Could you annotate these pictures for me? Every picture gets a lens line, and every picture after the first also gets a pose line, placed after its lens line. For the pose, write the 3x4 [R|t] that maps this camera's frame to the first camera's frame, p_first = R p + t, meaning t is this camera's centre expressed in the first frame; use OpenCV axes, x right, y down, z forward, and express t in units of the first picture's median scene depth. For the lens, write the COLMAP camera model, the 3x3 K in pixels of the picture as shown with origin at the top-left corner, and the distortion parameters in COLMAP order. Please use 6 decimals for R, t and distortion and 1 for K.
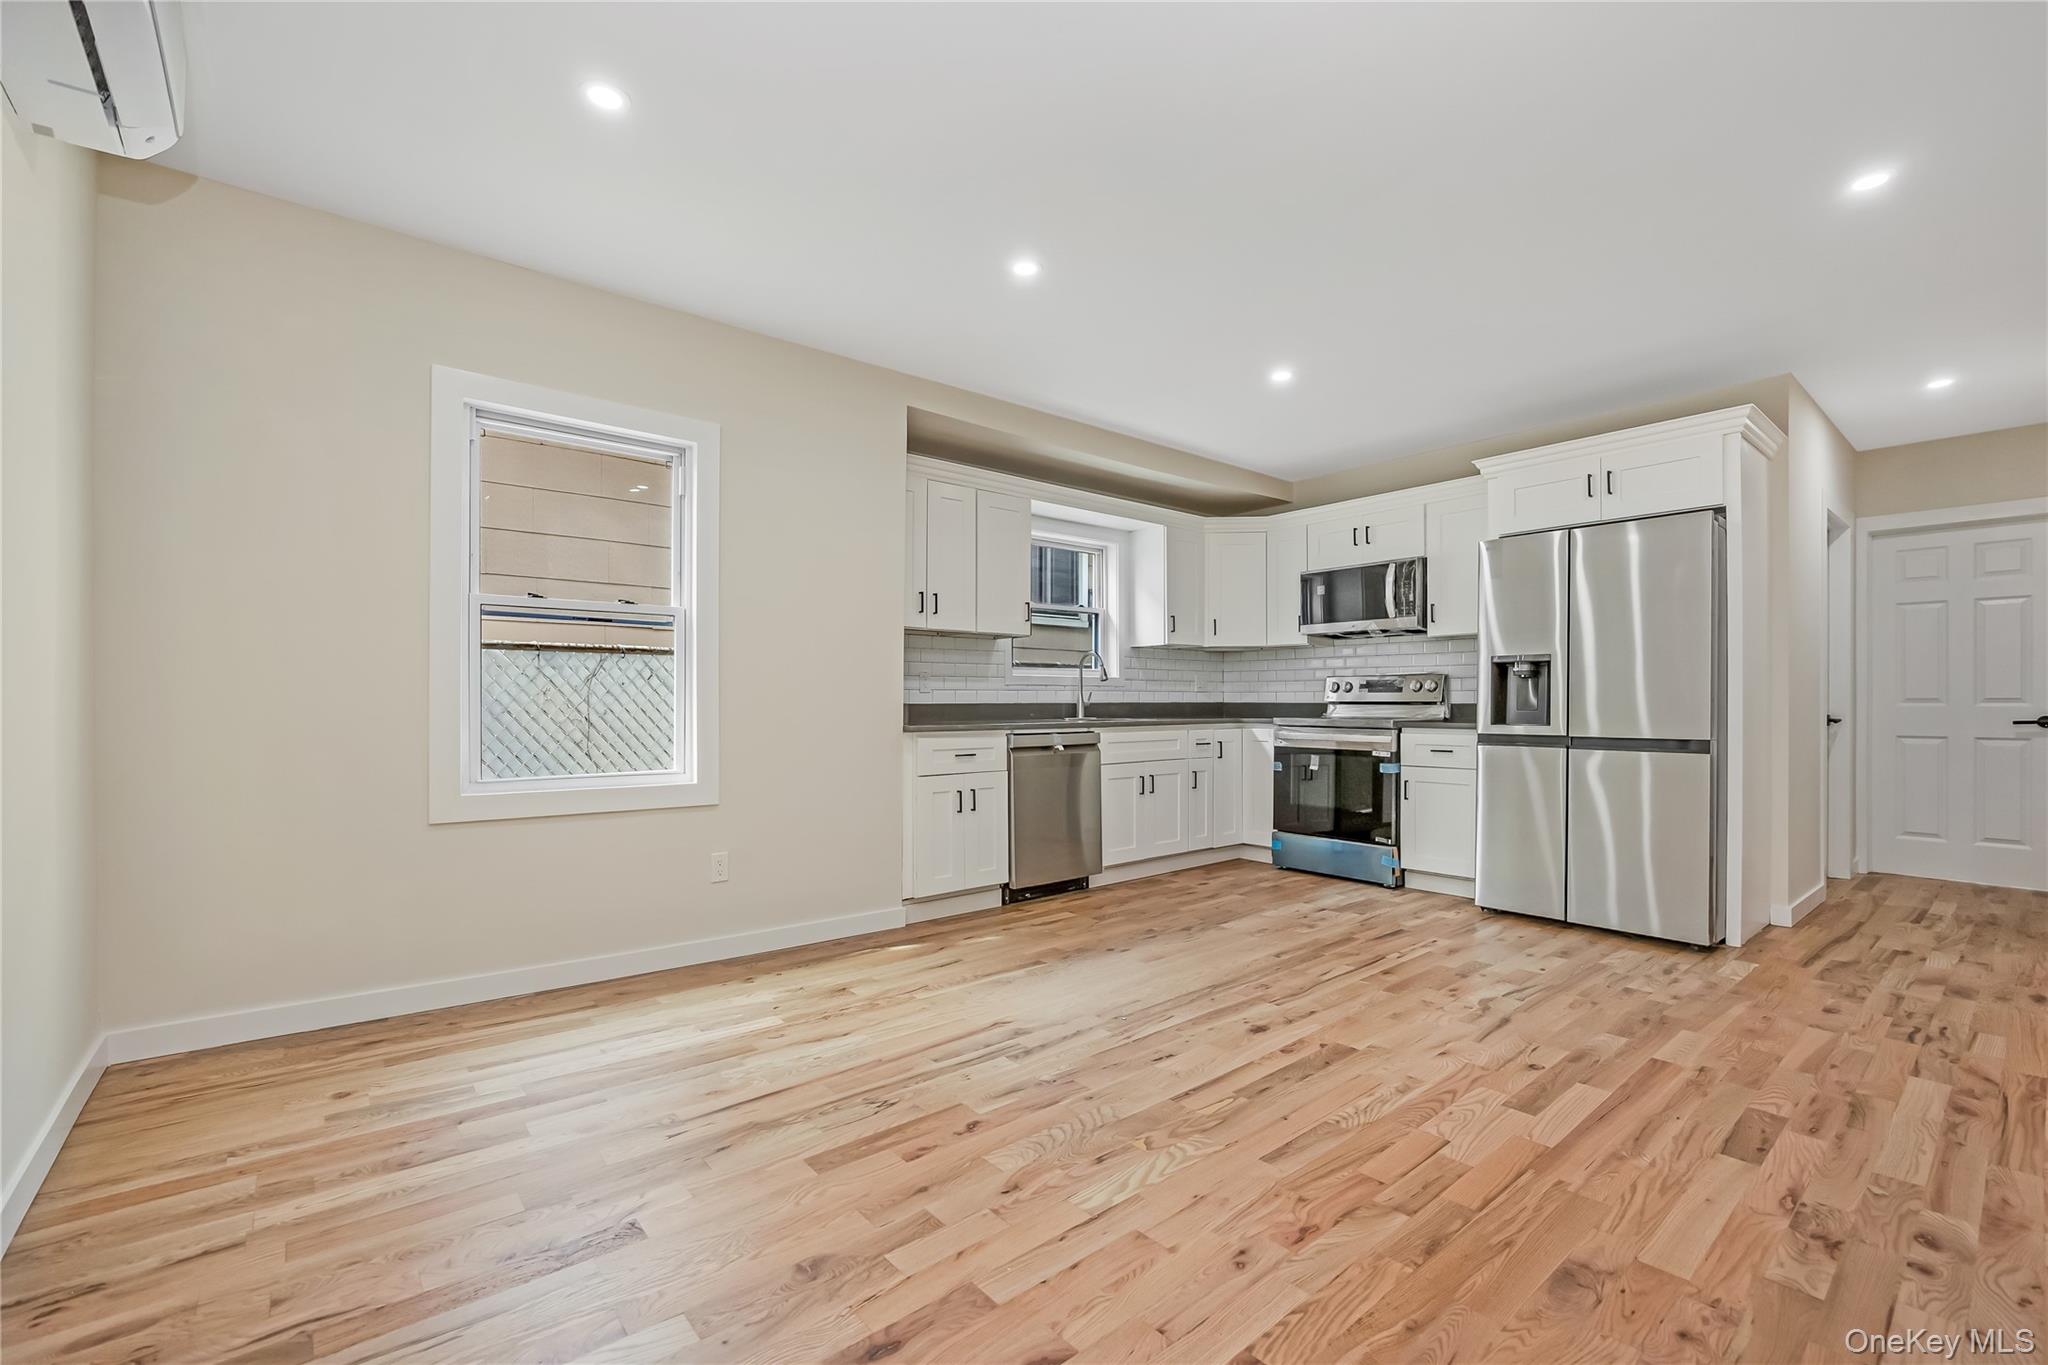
lens RADIAL K [[880.9, 0, 1022.3], [0, 880.9, 697.9], [0, 0, 1]] dist [-0.010594, -0.000011]
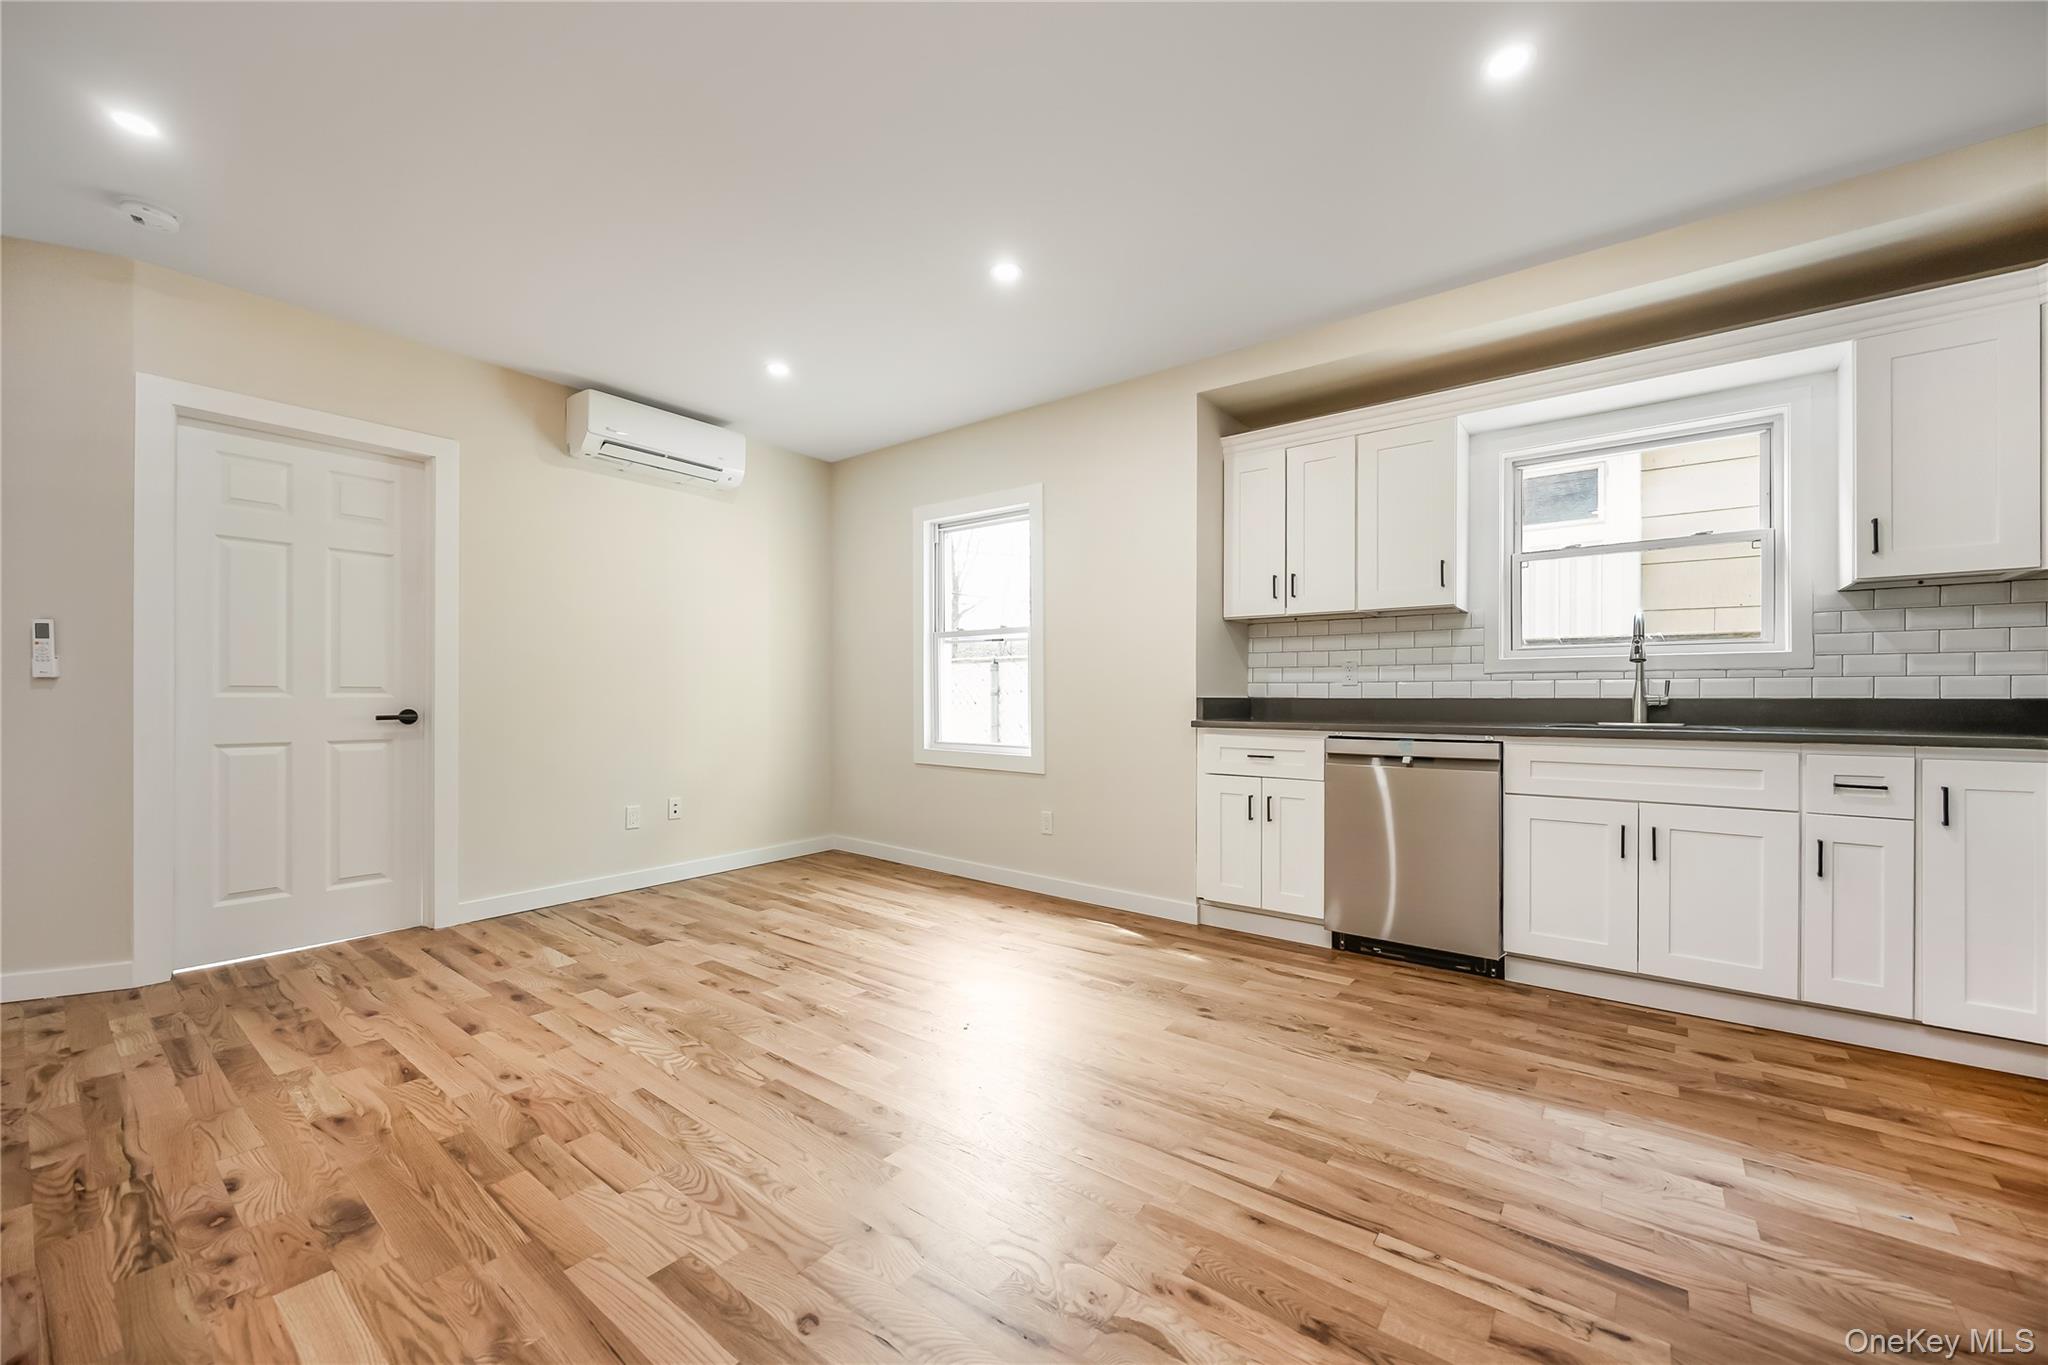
lens RADIAL K [[792.0, 0, 1025.2], [0, 792.0, 692.8], [0, 0, 1]] dist [-0.003357, -0.000329]
pose [[0.205517, -0.003434, -0.978647, 0.583383], [0.003215, 0.999991, -0.002833, 0.002398], [0.978648, -0.002564, 0.205526, 0.533556]]
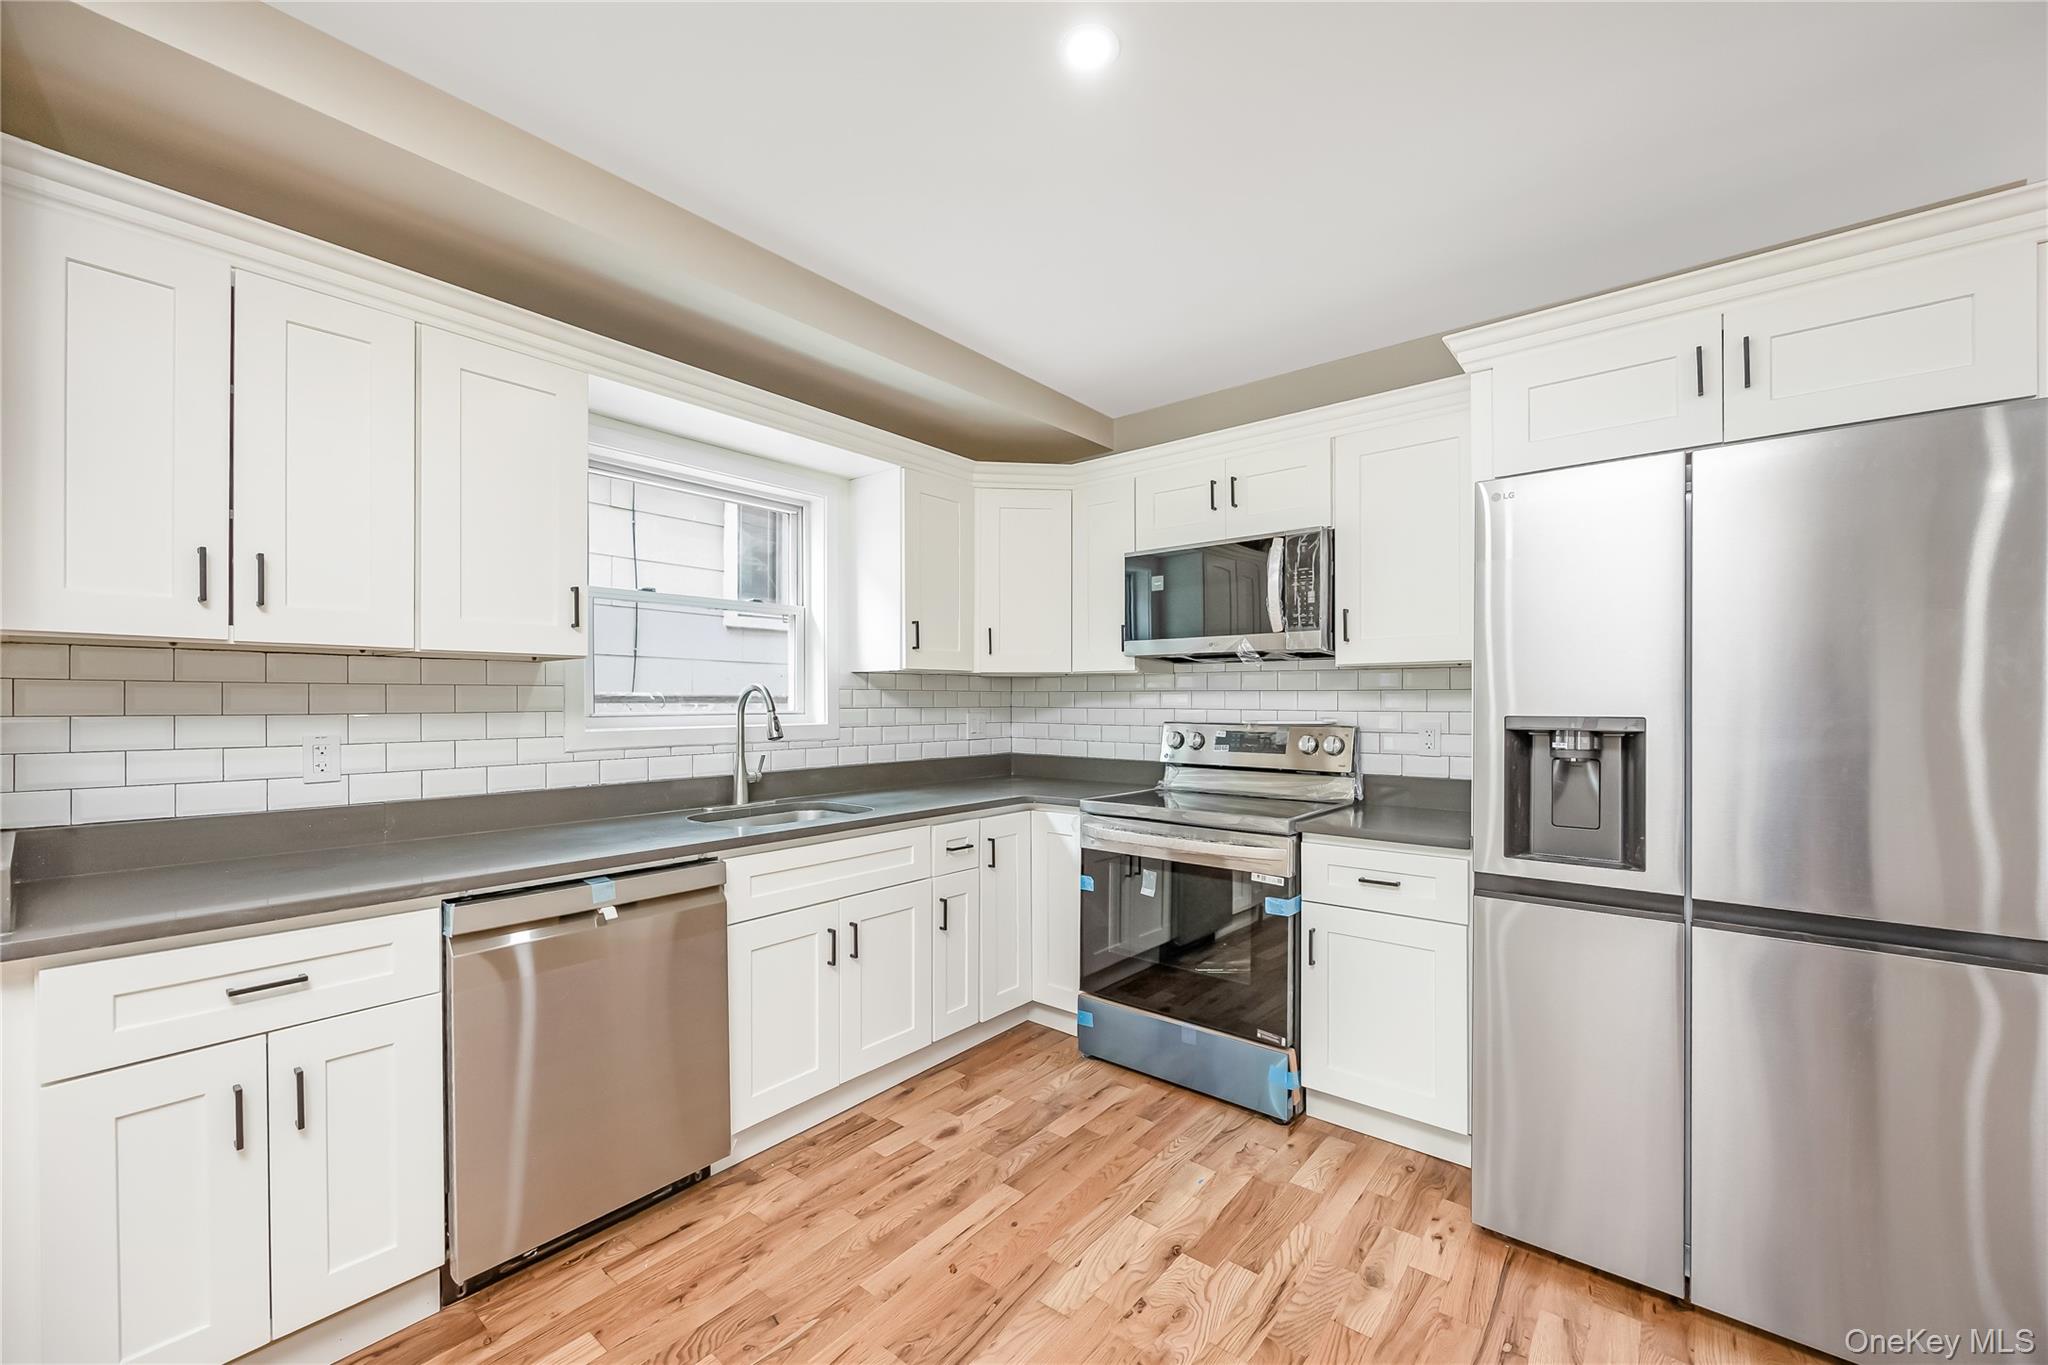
lens RADIAL K [[812.8, 0, 1021.6], [0, 812.8, 701.2], [0, 0, 1]] dist [-0.000541, -0.000063]
pose [[0.982134, 0.001191, 0.188179, 0.161842], [-0.002540, 0.999973, 0.006931, -0.051156], [-0.188165, -0.007285, 0.982110, 0.531010]]
